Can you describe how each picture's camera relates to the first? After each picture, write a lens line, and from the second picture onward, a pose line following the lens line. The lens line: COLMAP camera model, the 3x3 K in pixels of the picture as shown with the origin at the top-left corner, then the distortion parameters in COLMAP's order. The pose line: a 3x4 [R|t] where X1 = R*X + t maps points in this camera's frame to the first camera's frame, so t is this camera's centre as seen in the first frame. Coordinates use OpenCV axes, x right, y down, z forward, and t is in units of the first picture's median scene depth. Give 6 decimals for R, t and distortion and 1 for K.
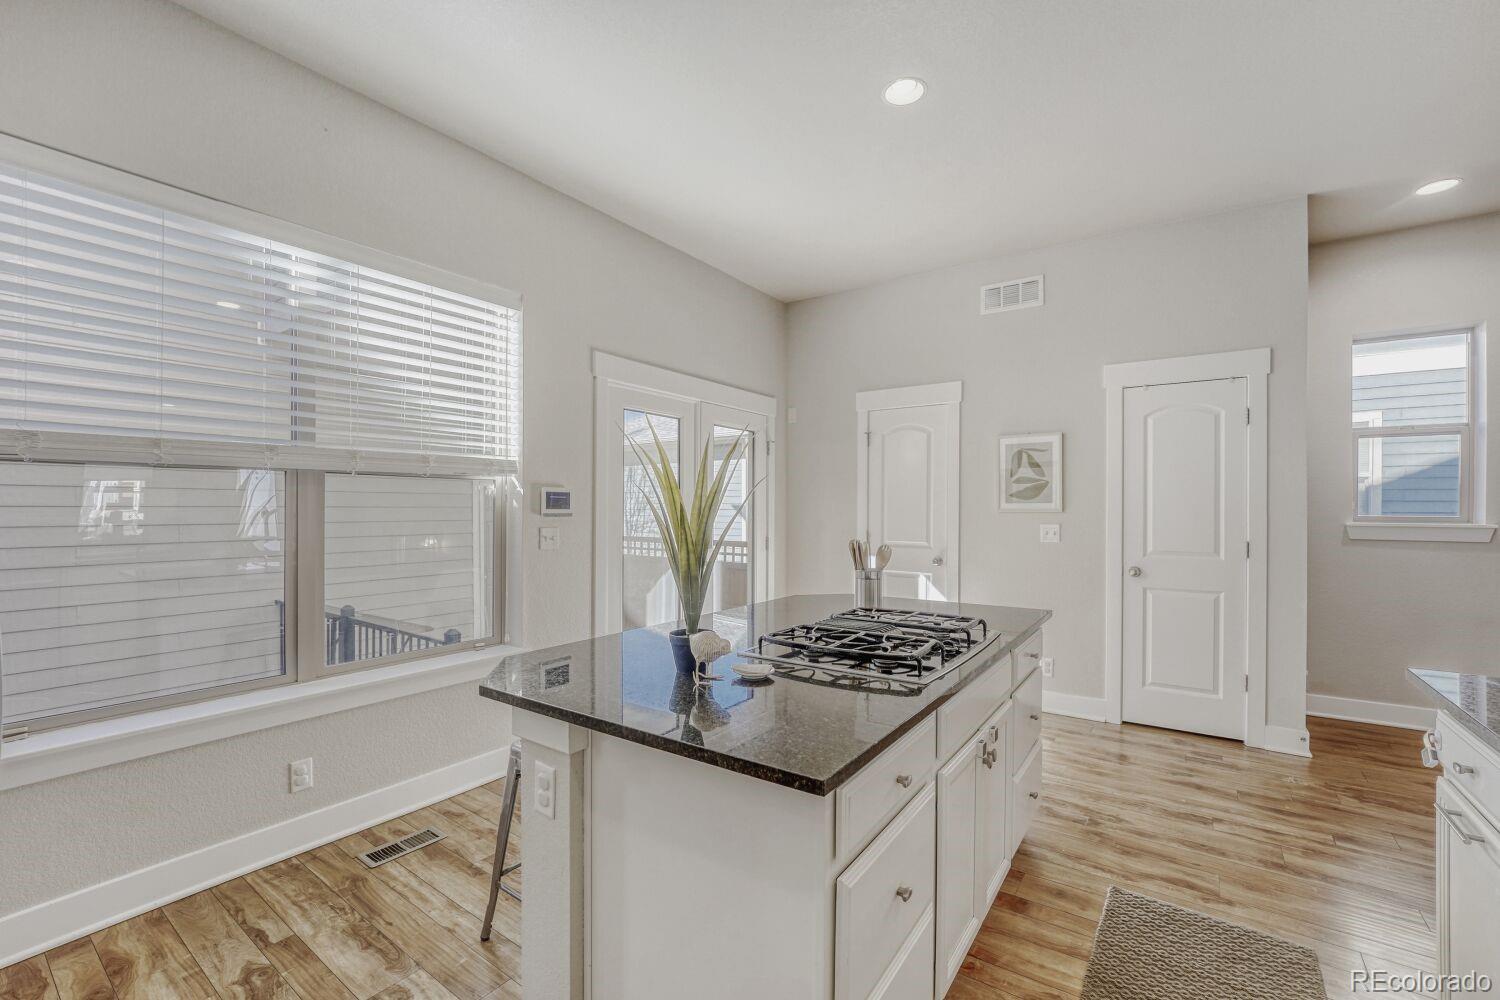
lens RADIAL K [[616.6, 0, 766.2], [0, 616.6, 508.5], [0, 0, 1]] dist [-0.014502, 0.000154]
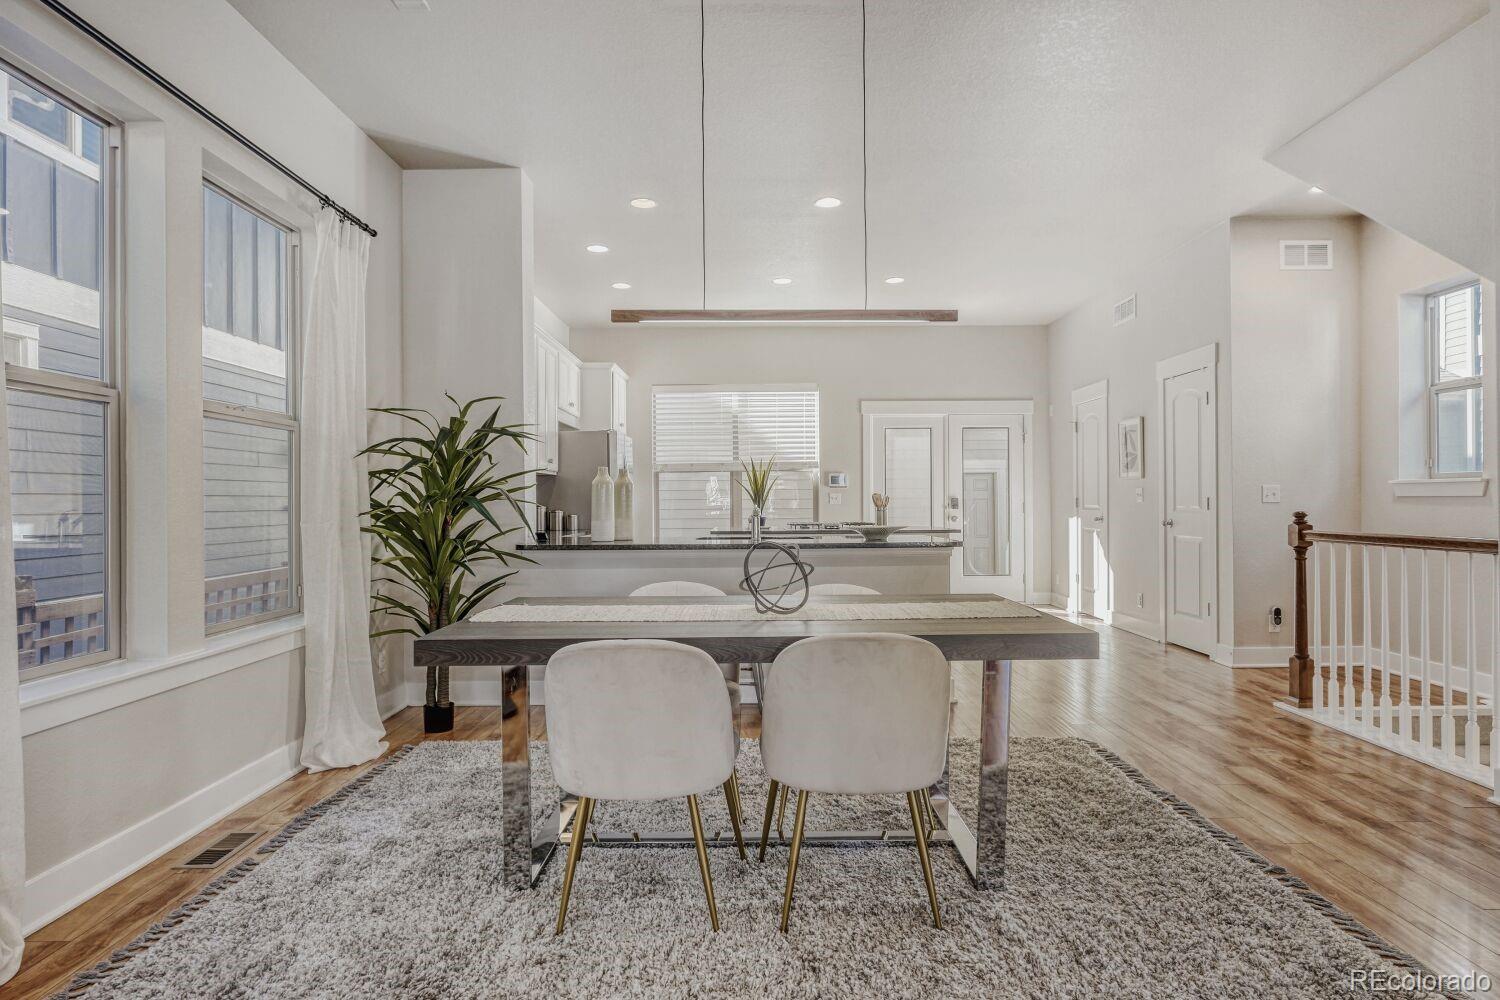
lens RADIAL K [[616.6, 0, 747.2], [0, 616.6, 494.6], [0, 0, 1]] dist [-0.014502, 0.000154]
pose [[0.590238, -0.008327, -0.807186, 1.595595], [0.009926, 0.999946, -0.003057, 0.055756], [0.807168, -0.006207, 0.590289, -0.654456]]
